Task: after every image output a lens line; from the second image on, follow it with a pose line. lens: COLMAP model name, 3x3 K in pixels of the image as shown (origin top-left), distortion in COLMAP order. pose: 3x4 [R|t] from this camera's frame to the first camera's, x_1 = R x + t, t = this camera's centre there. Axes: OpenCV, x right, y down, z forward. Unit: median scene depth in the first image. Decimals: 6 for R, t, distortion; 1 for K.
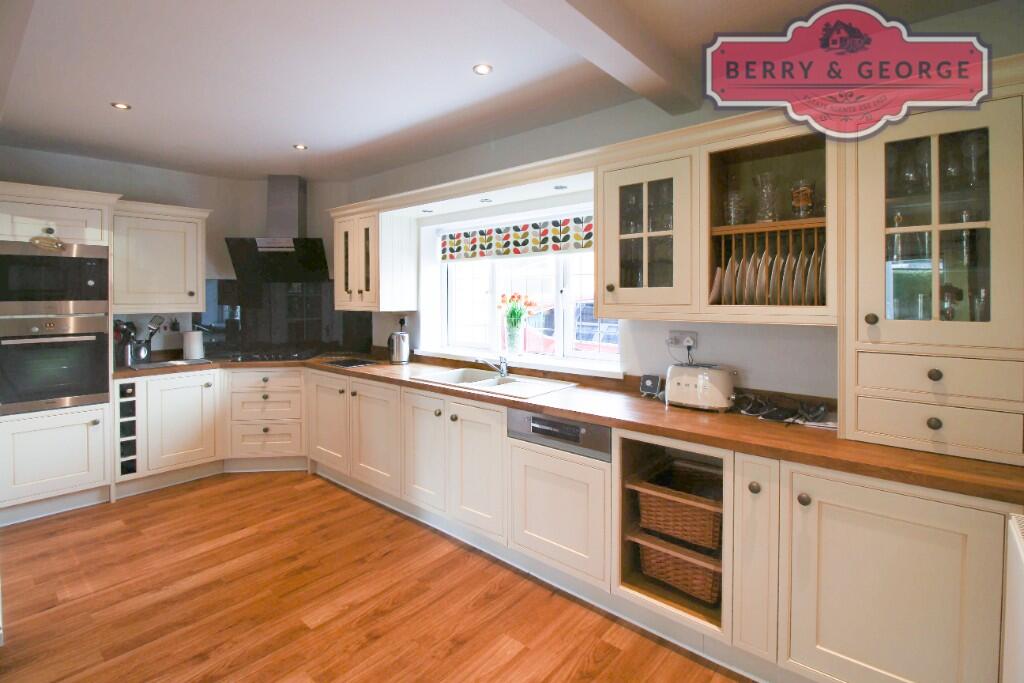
lens RADIAL K [[482.0, 0, 523.2], [0, 482.0, 300.8], [0, 0, 1]] dist [-0.012277, -0.001959]
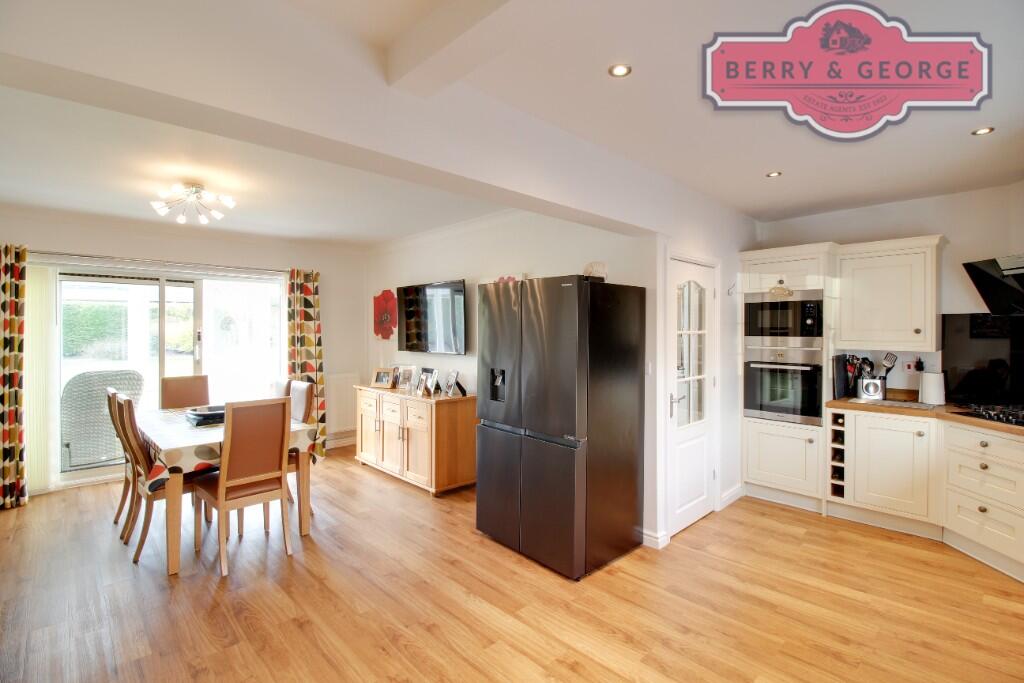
lens RADIAL K [[482.0, 0, 520.2], [0, 482.0, 332.9], [0, 0, 1]] dist [-0.012277, -0.001959]
pose [[-0.094130, 0.011493, -0.995494, 0.362115], [-0.011794, 0.999850, 0.012658, -0.017452], [0.995490, 0.012932, -0.093981, 0.422604]]
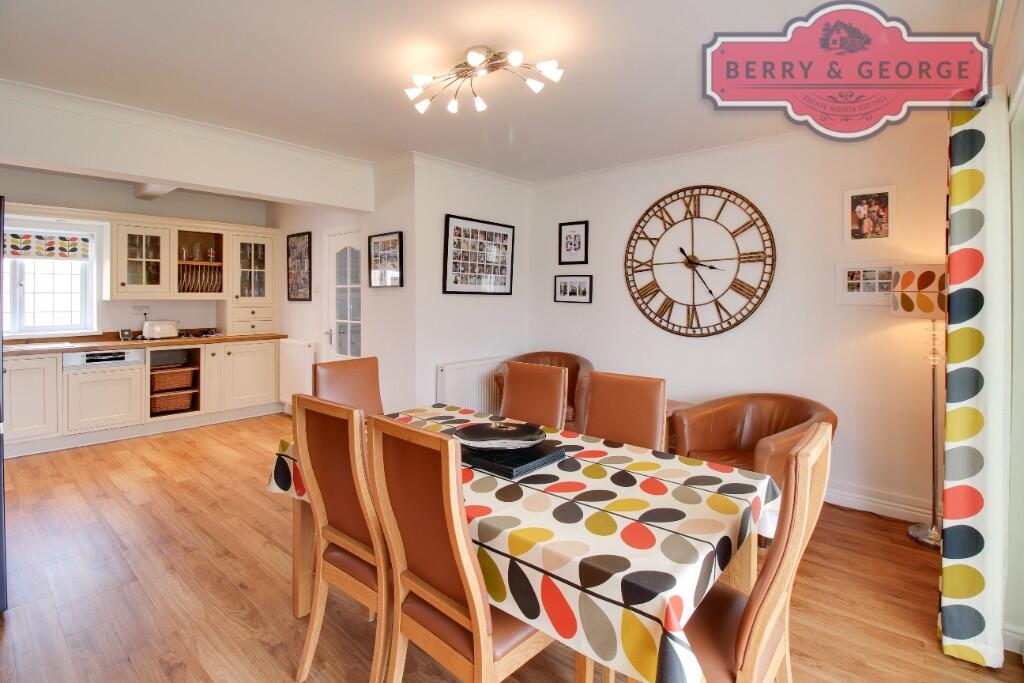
lens RADIAL K [[482.0, 0, 510.3], [0, 482.0, 300.6], [0, 0, 1]] dist [-0.012277, -0.001959]
pose [[0.013324, -0.006849, 0.999888, -1.348329], [0.009008, 0.999937, 0.006730, 0.032156], [-0.999871, 0.008918, 0.013385, -0.477495]]
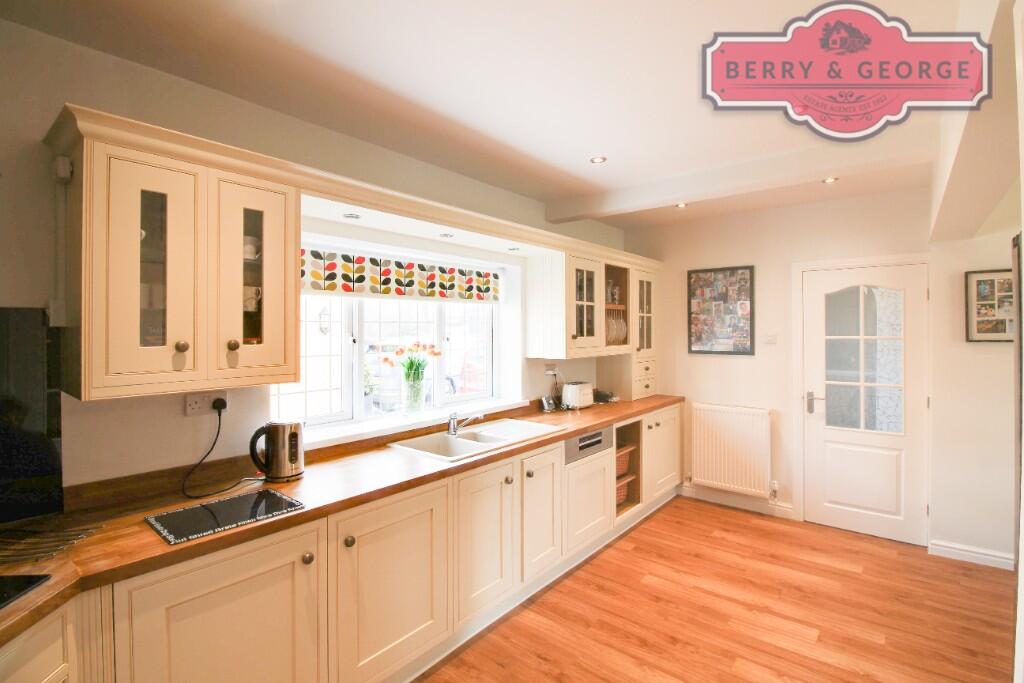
lens RADIAL K [[482.0, 0, 514.0], [0, 482.0, 332.6], [0, 0, 1]] dist [-0.012277, -0.001959]
pose [[-0.012596, -0.001978, 0.999919, -0.965910], [0.013883, 0.999901, 0.002153, -0.034510], [-0.999824, 0.013909, -0.012567, 0.914488]]
